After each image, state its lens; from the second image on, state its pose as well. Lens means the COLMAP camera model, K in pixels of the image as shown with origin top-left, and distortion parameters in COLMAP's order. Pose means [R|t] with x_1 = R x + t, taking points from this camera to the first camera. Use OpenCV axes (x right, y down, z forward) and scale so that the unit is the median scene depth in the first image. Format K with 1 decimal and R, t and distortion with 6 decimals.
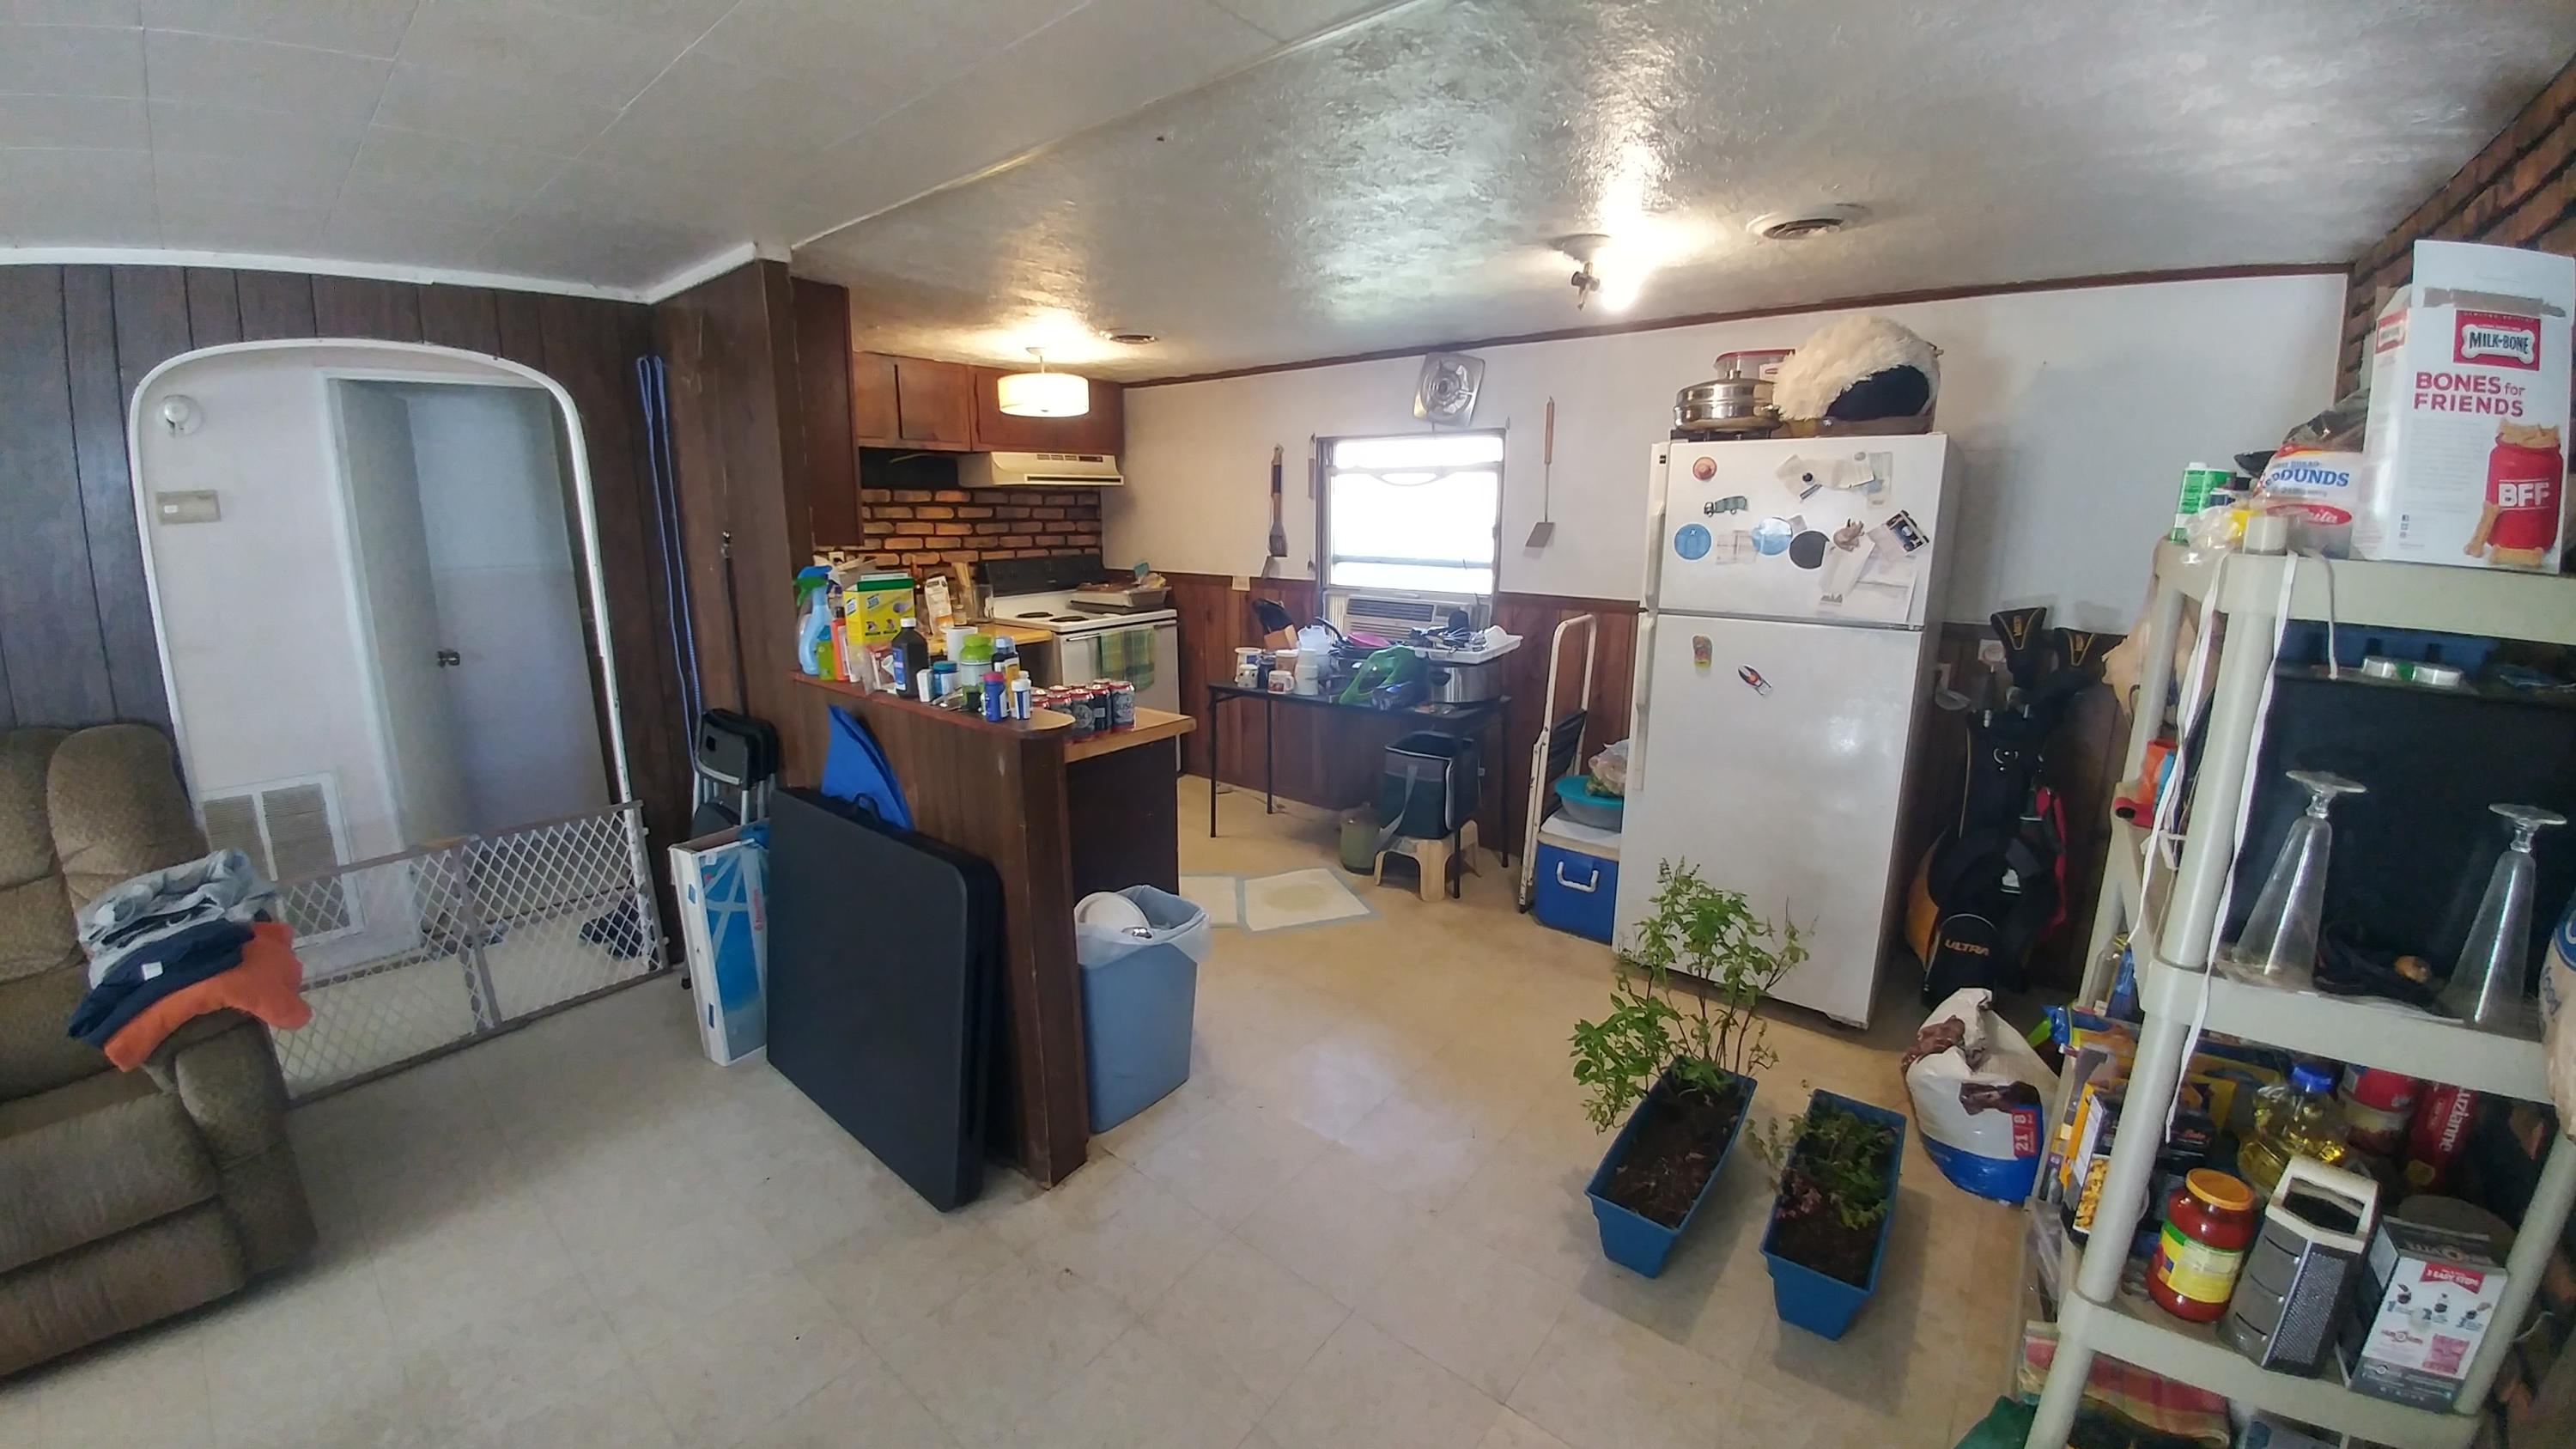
lens RADIAL K [[1019.0, 0, 1288.0], [0, 1019.0, 724.5], [0, 0, 1]] dist [-0.051315, 0.000024]
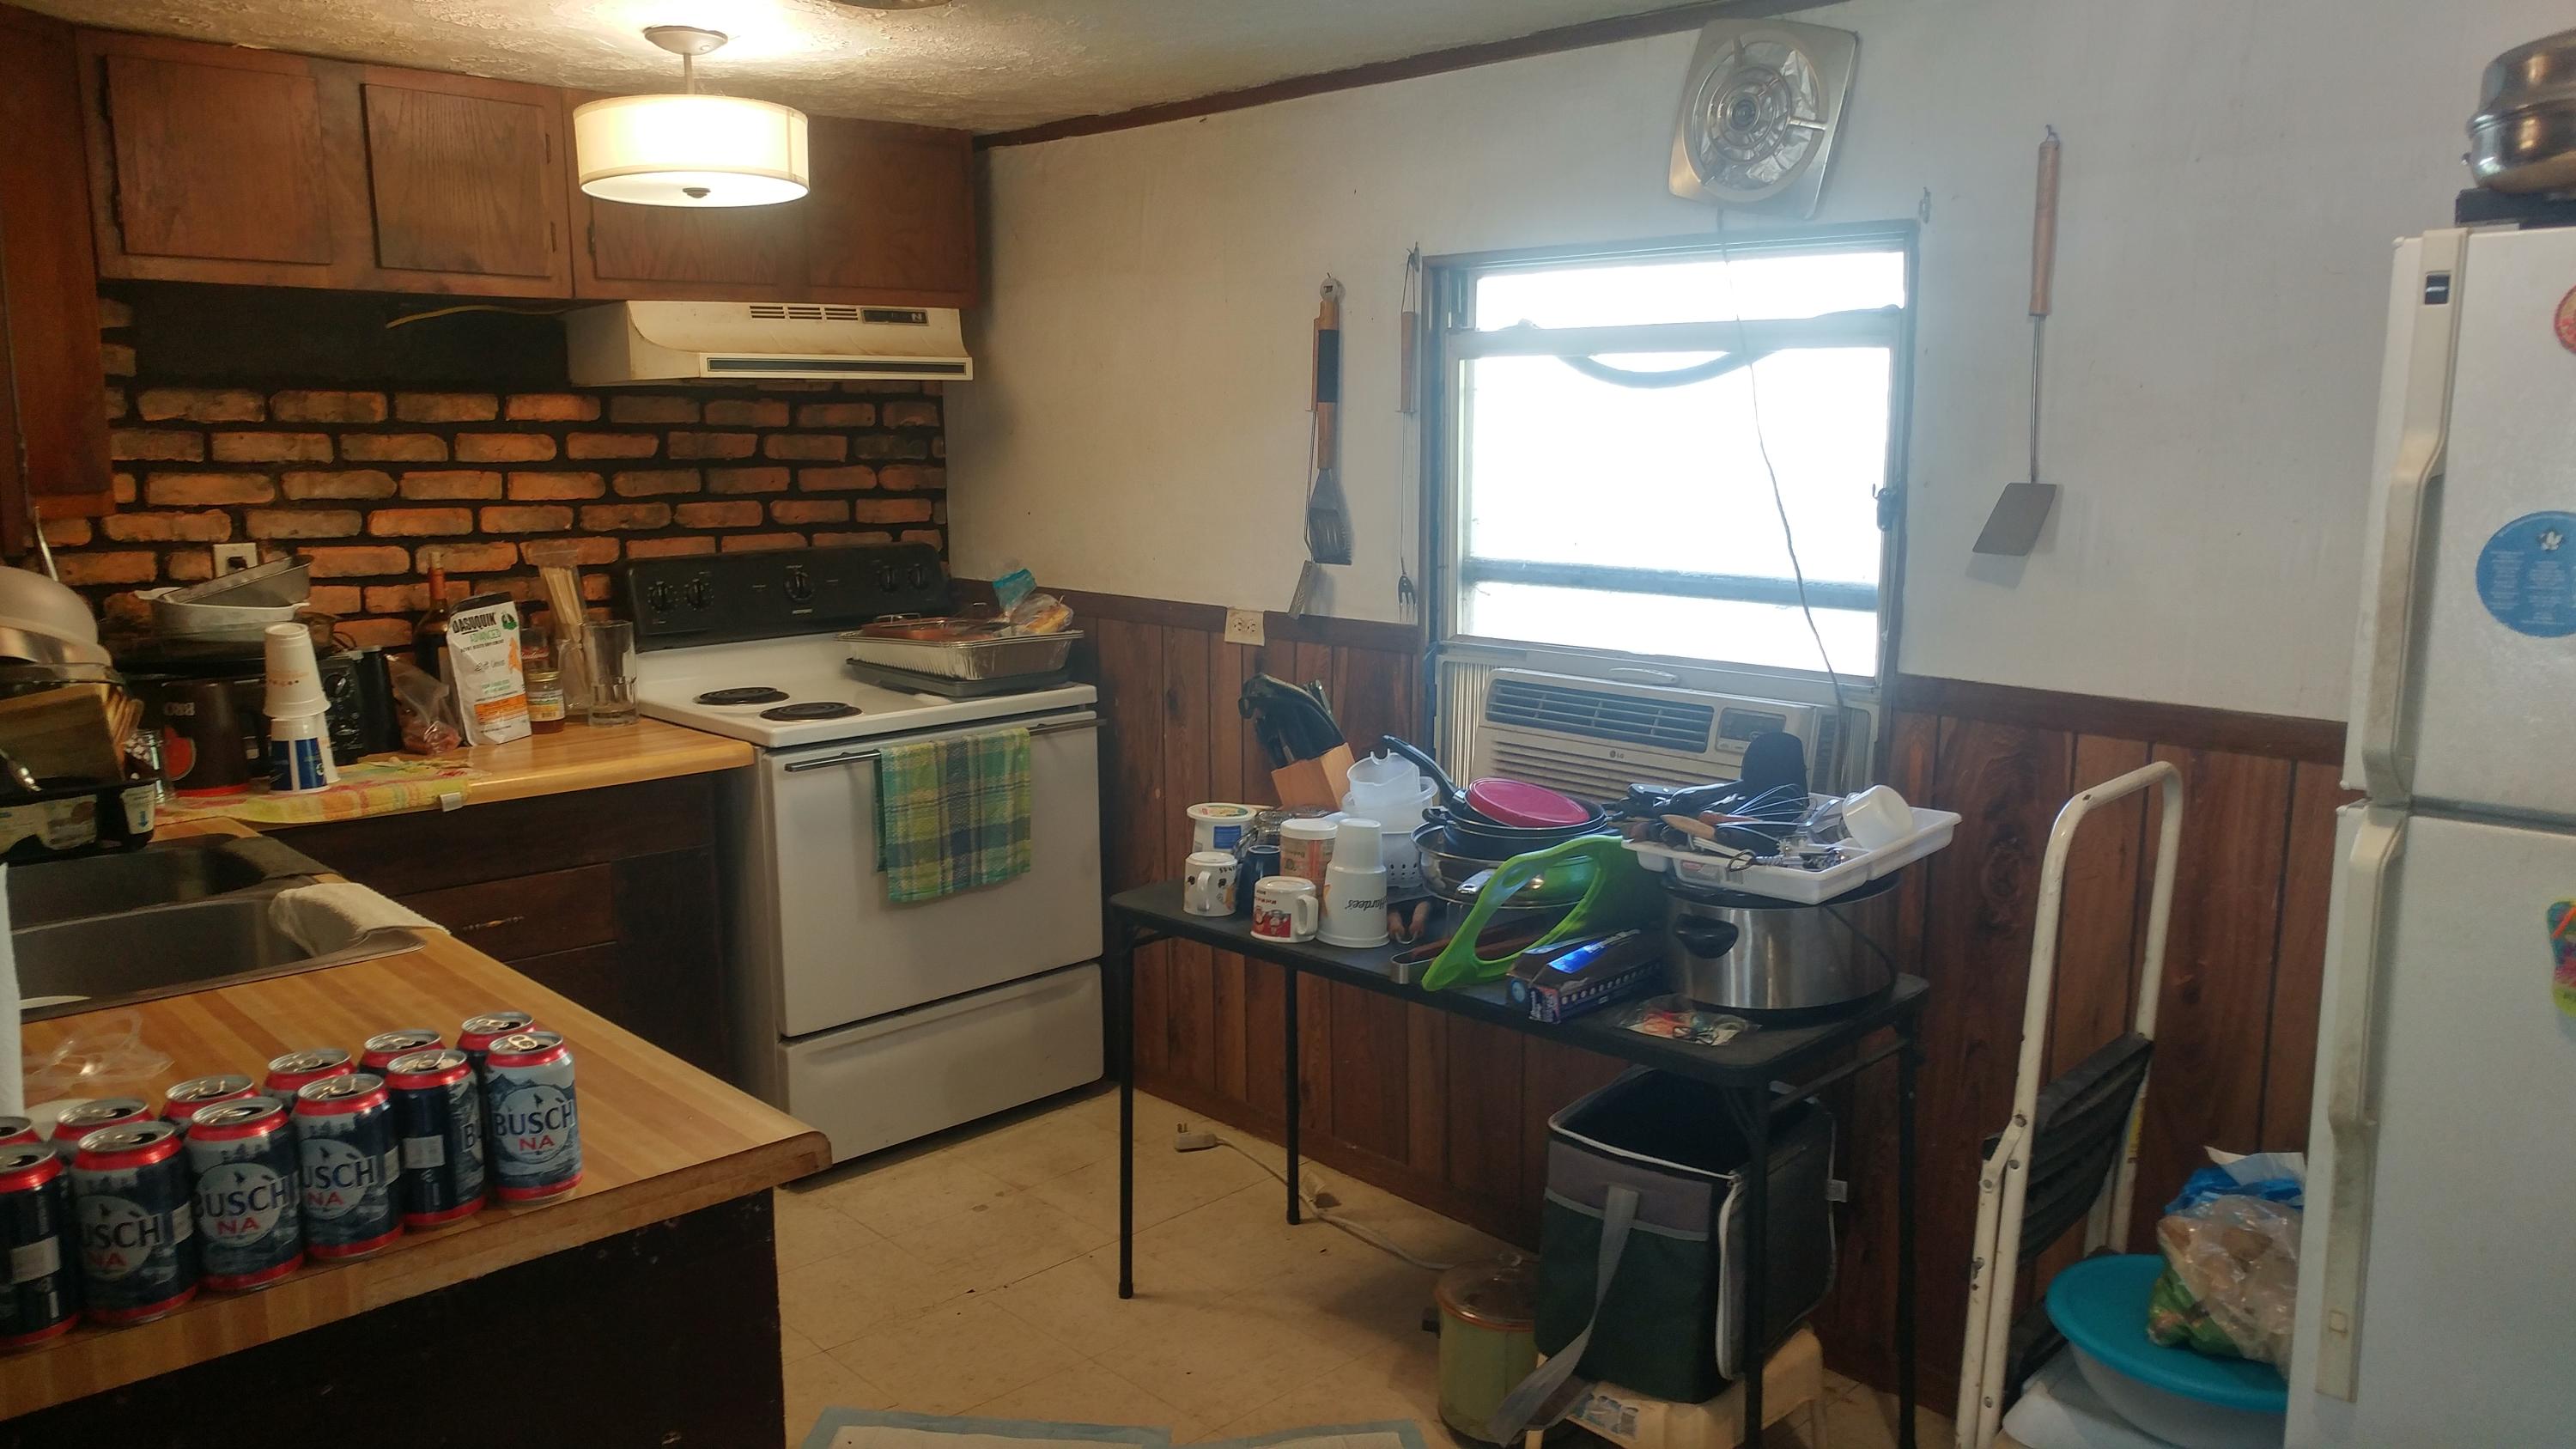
lens RADIAL K [[1968.0, 0, 1288.0], [0, 1968.0, 724.5], [0, 0, 1]] dist [-0.026888, 0.001690]
pose [[0.991123, 0.019503, -0.131513, 0.078118], [-0.026758, 0.998202, -0.053633, -0.063863], [0.130230, 0.056676, 0.989863, 0.262477]]
